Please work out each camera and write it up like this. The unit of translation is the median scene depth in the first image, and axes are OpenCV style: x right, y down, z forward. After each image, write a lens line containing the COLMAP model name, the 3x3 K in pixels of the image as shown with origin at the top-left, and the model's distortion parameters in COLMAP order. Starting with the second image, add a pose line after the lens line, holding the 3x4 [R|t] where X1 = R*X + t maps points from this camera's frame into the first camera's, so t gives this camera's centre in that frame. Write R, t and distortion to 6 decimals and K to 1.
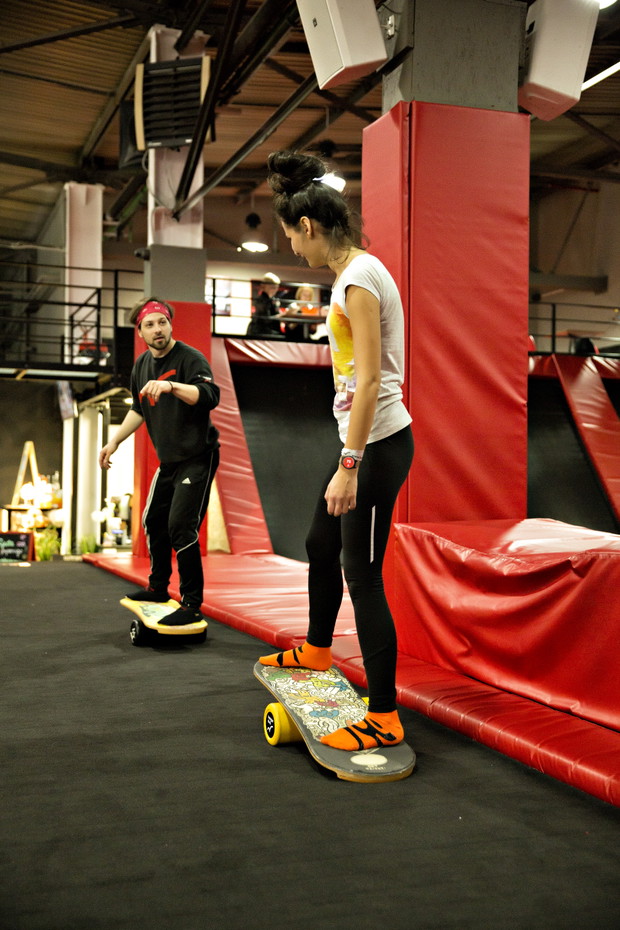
lens RADIAL K [[1109.3, 0, 310.0], [0, 1109.3, 465.0], [0, 0, 1]] dist [0.085378, 0.003173]
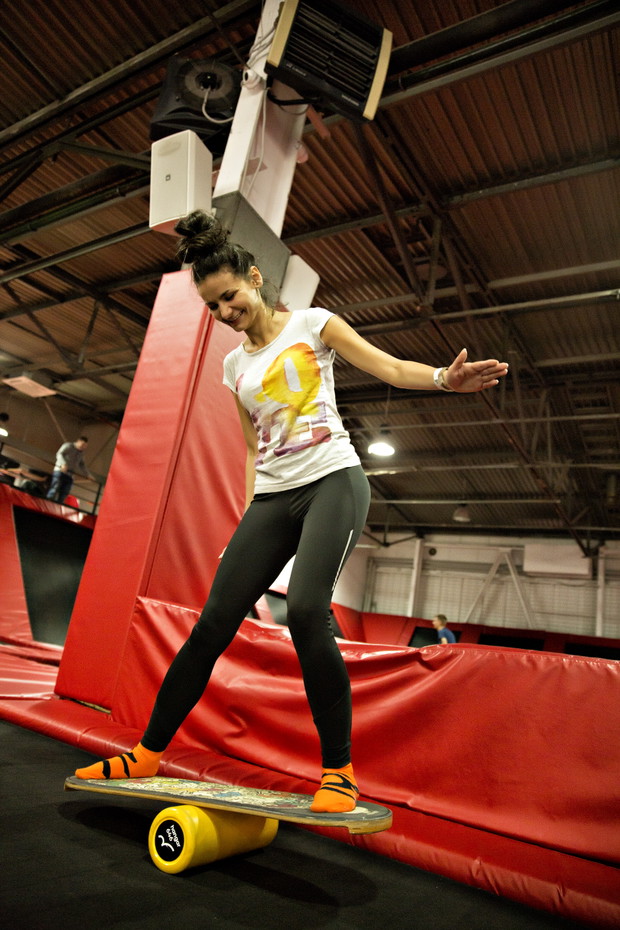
lens RADIAL K [[633.7, 0, 310.0], [0, 633.7, 465.0], [0, 0, 1]] dist [-0.052807, 0.000947]
pose [[0.774814, 0.300023, 0.556461, -0.049316], [-0.170300, 0.946729, -0.273315, 0.020680], [-0.608819, 0.117003, 0.784633, 0.121342]]
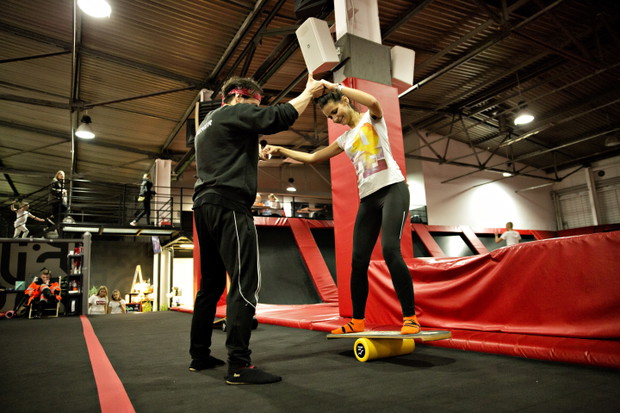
lens RADIAL K [[422.5, 0, 310.0], [0, 422.5, 206.5], [0, 0, 1]] dist [-0.052807, 0.000947]
pose [[0.985601, -0.022347, 0.167605, -0.044151], [0.050185, 0.985224, -0.163755, 0.022562], [-0.161469, 0.169808, 0.972159, 0.065257]]
